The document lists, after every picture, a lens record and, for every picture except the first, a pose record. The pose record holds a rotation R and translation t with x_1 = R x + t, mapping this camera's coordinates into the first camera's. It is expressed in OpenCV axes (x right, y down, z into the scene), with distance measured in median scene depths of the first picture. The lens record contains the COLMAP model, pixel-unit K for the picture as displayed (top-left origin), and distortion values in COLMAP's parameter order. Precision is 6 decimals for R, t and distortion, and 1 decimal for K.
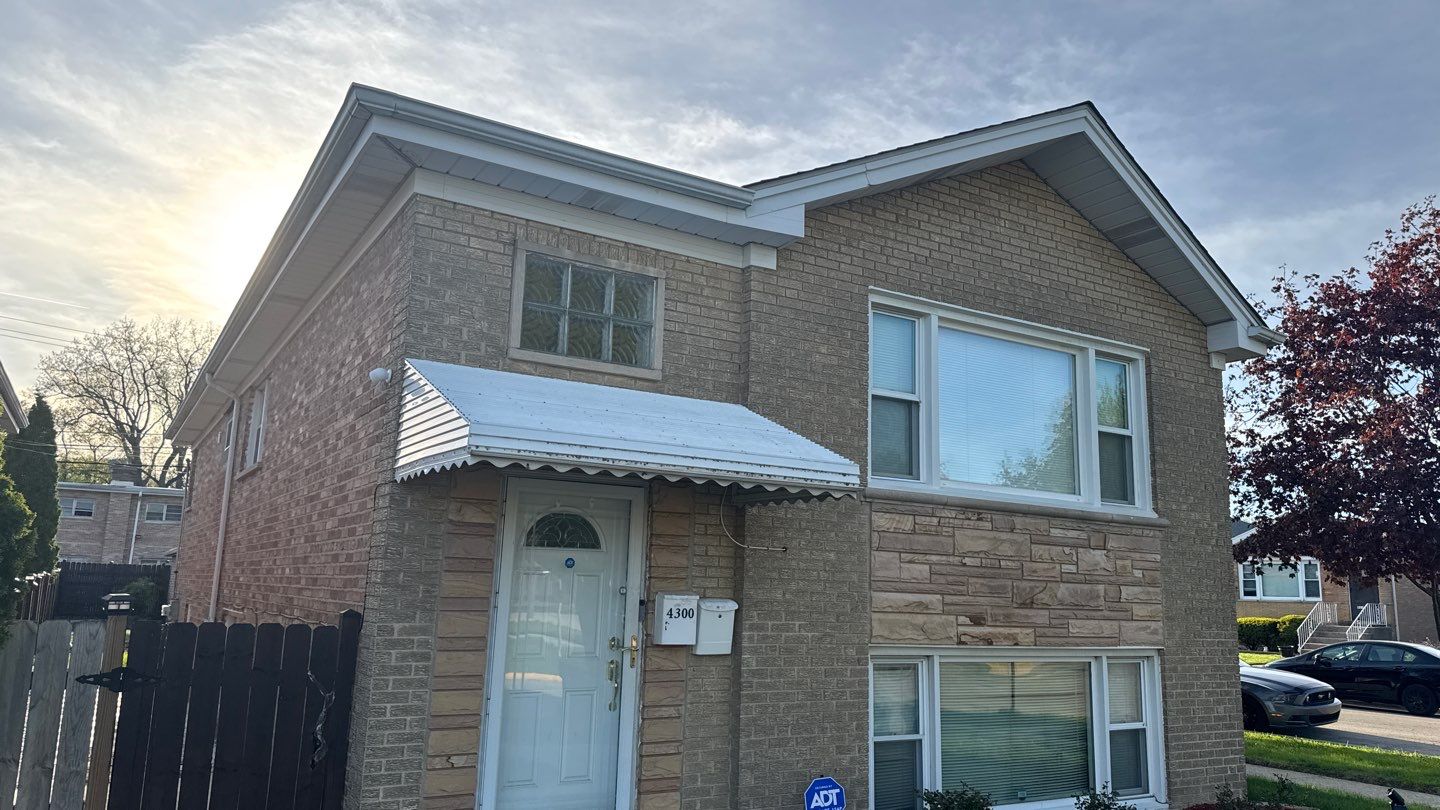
lens RADIAL K [[1047.5, 0, 719.9], [0, 1047.5, 389.1], [0, 0, 1]] dist [0.003936, -0.004191]
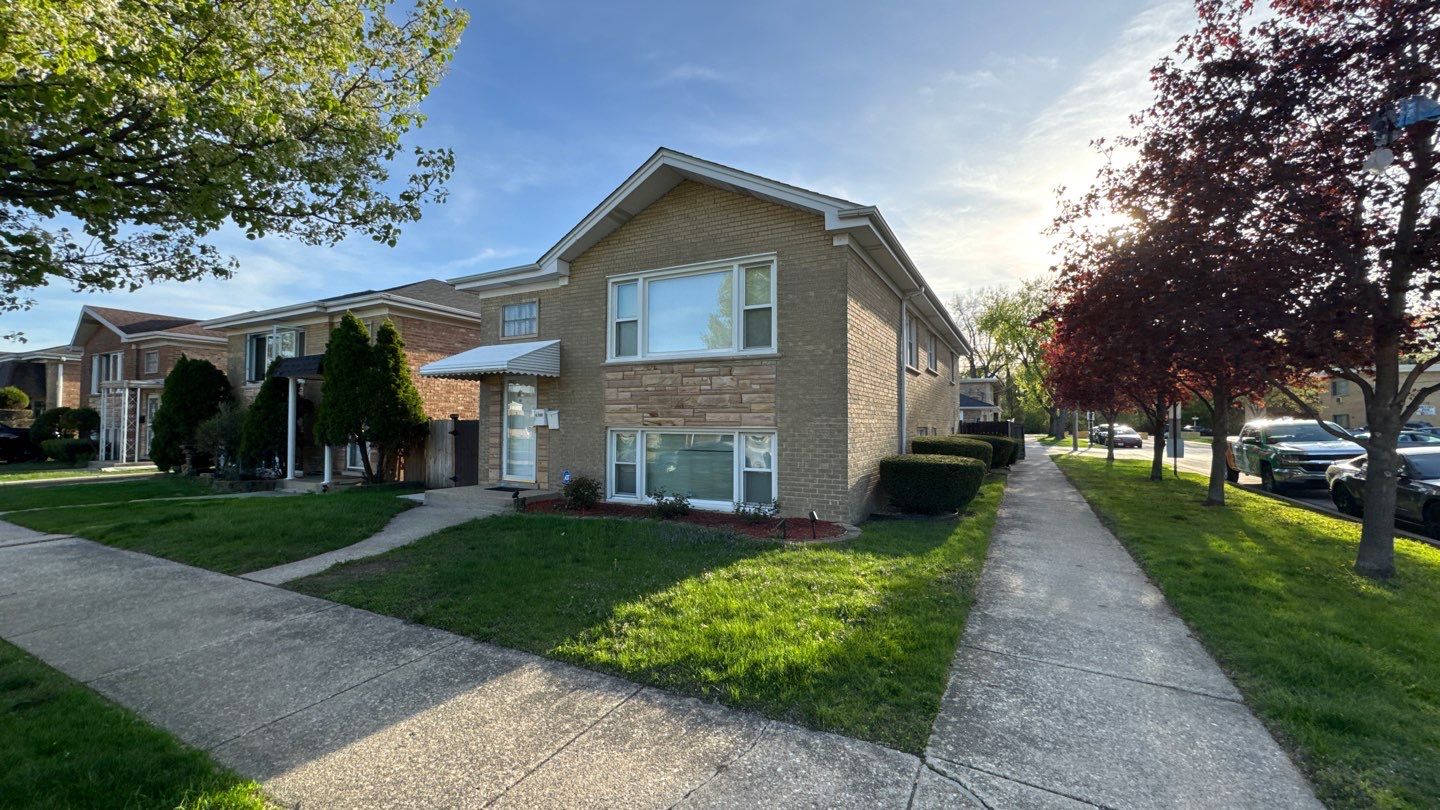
lens RADIAL K [[566.9, 0, 723.2], [0, 566.9, 403.5], [0, 0, 1]] dist [0.000720, 0.000085]
pose [[0.508820, -0.058697, -0.858870, 1.239202], [0.178642, 0.983155, 0.038642, 0.163577], [0.842134, -0.173092, 0.510734, 0.479475]]
